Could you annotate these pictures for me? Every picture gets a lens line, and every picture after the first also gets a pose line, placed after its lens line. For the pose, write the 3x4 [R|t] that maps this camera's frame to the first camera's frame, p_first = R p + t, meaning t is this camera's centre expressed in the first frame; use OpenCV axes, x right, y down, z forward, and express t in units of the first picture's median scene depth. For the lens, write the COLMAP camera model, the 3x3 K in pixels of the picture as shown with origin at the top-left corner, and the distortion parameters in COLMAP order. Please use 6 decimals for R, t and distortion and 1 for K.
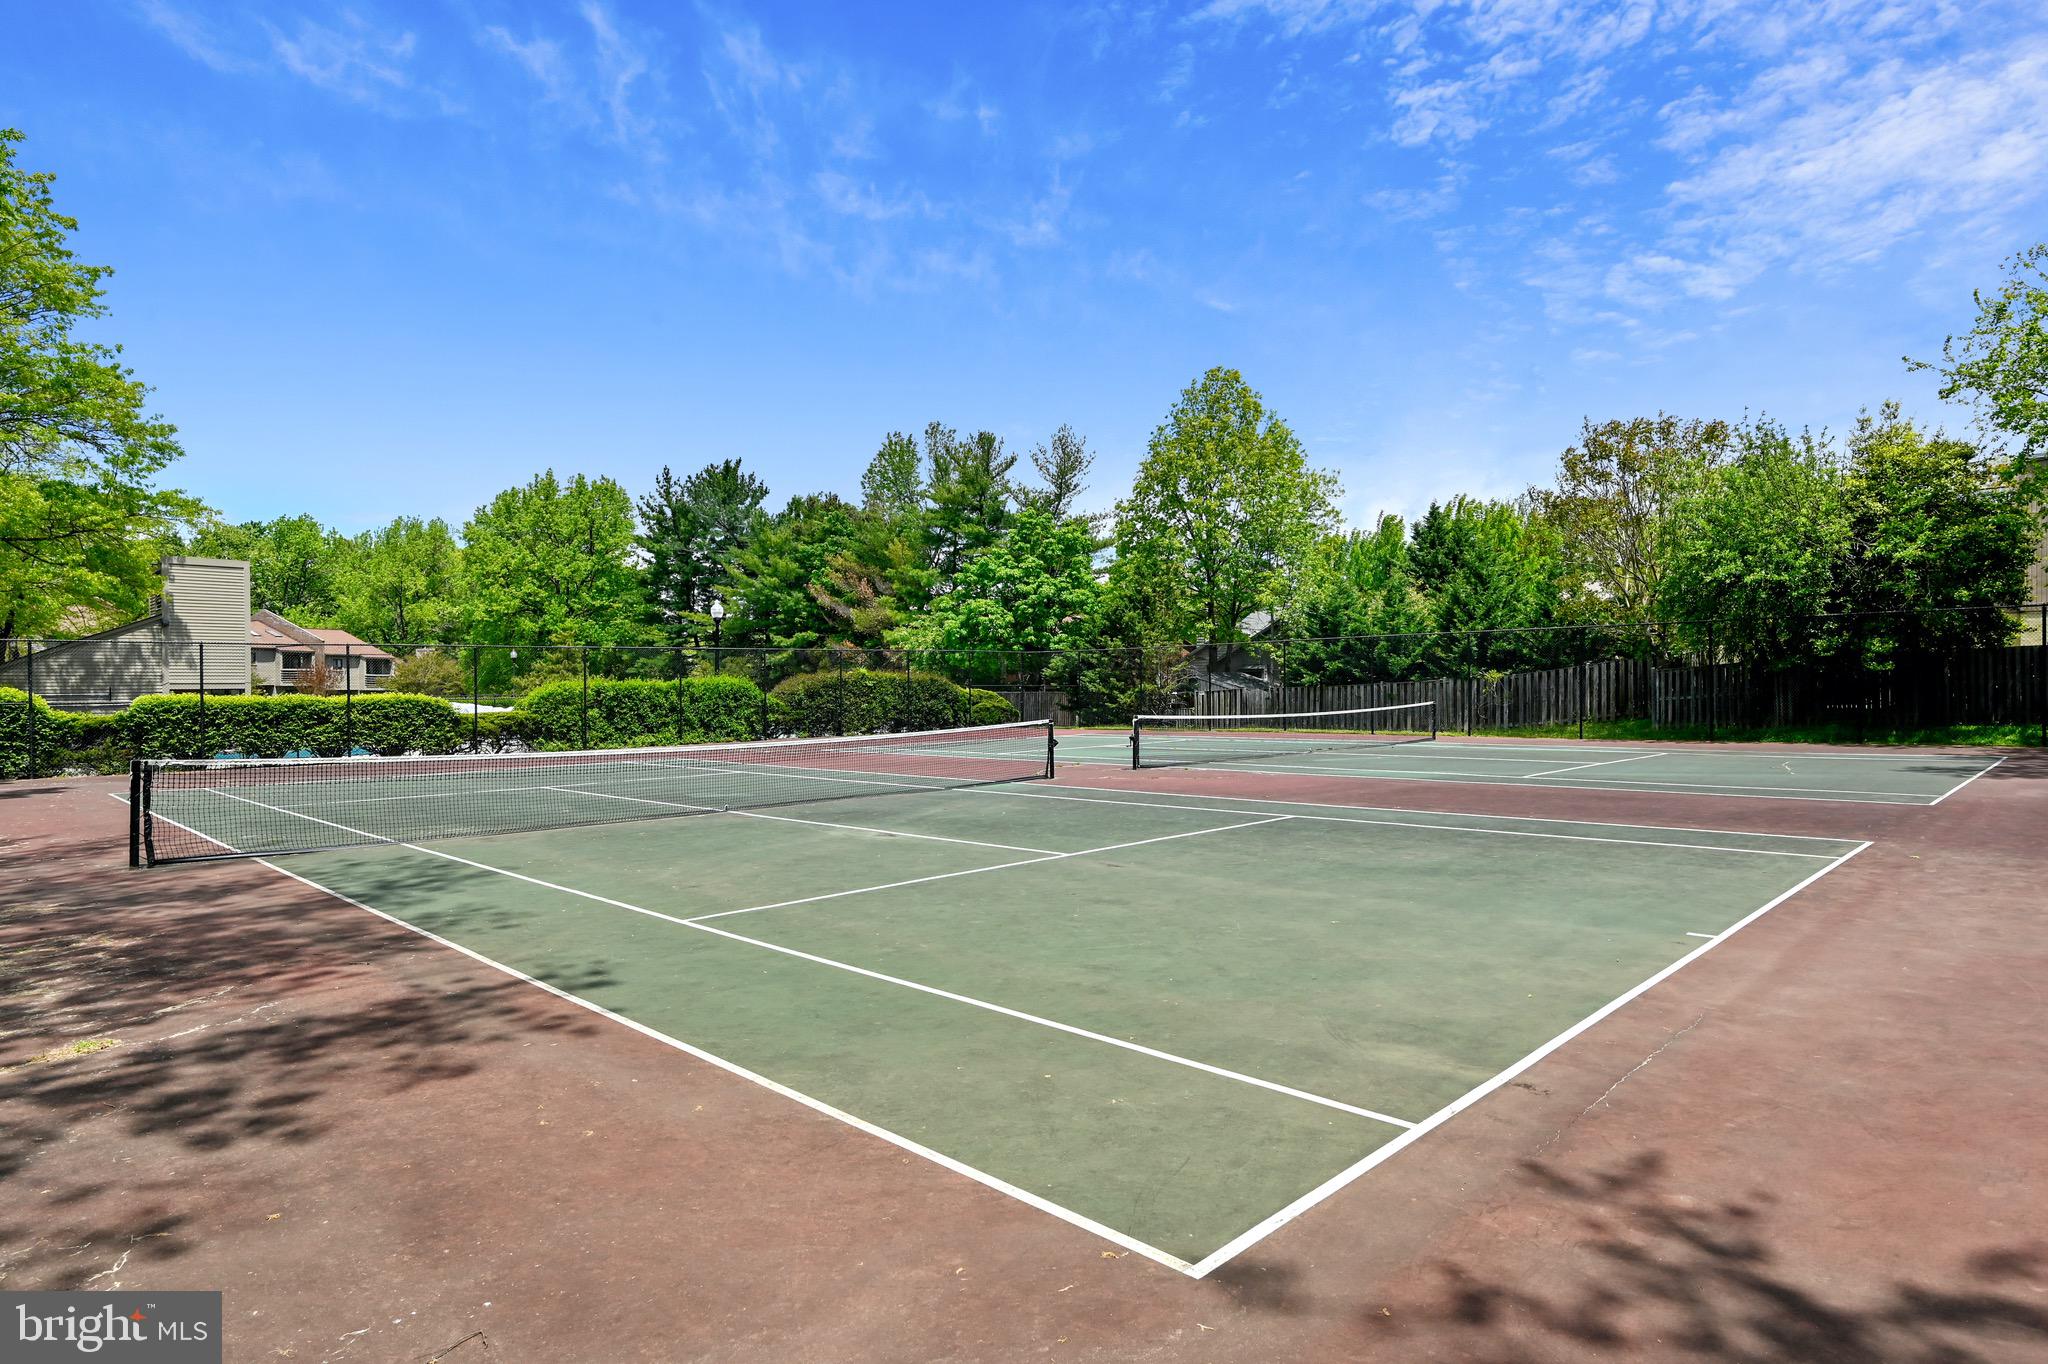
lens RADIAL K [[1069.4, 0, 1024.0], [0, 1069.4, 682.0], [0, 0, 1]] dist [0.000521, -0.000069]
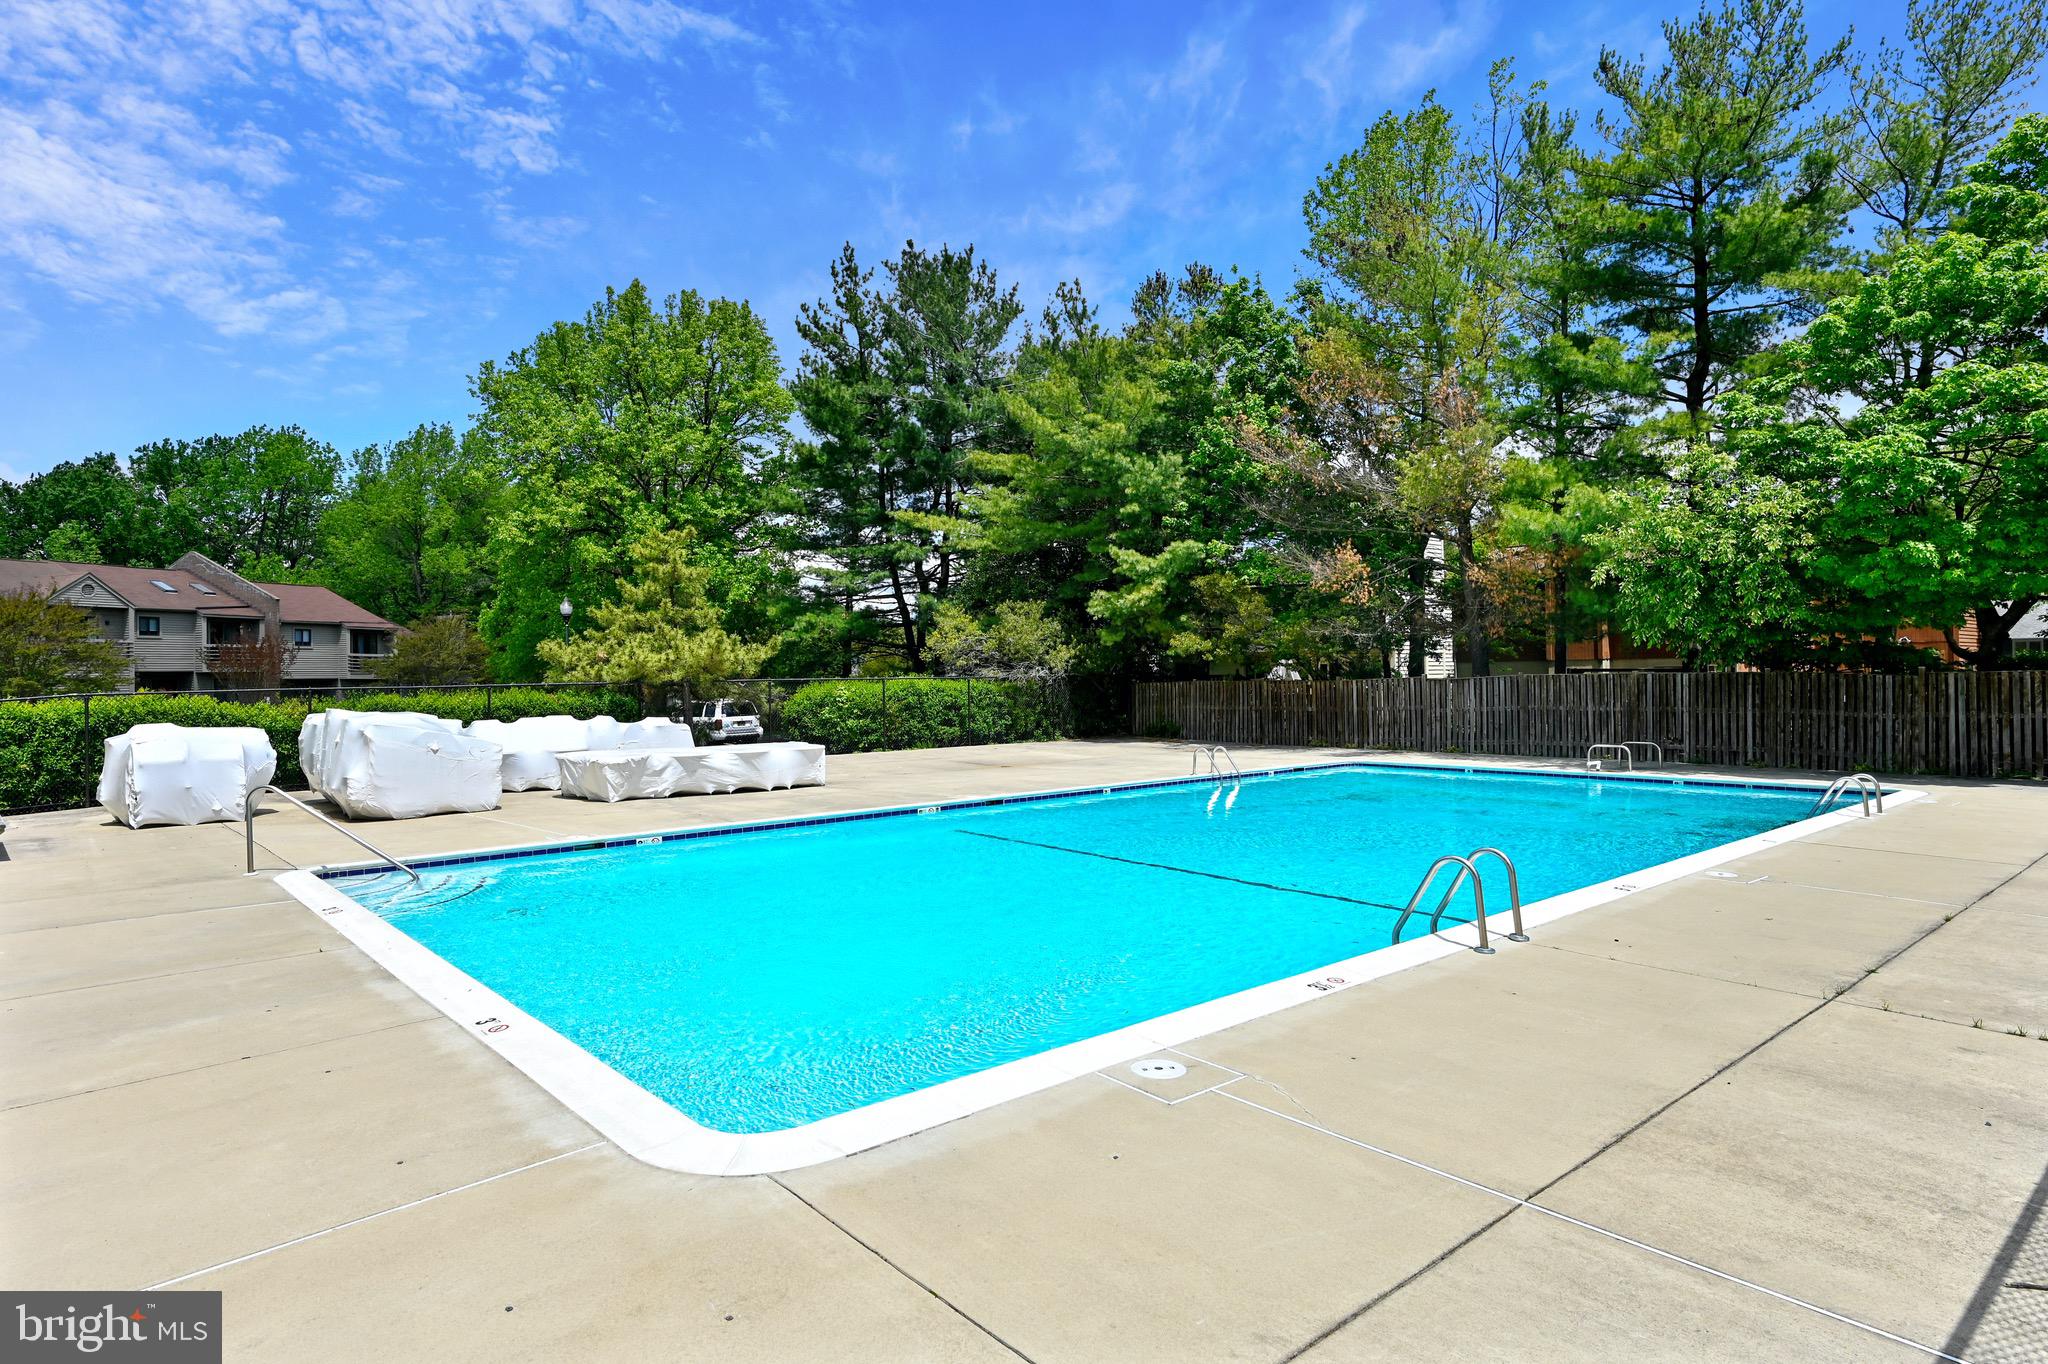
lens RADIAL K [[1121.6, 0, 1024.0], [0, 1121.6, 682.0], [0, 0, 1]] dist [-0.000008, 0.000001]
pose [[0.996021, -0.004146, -0.089024, -0.191490], [0.004934, 0.999951, 0.008627, 0.006093], [0.088983, -0.009031, 0.995992, 0.439343]]
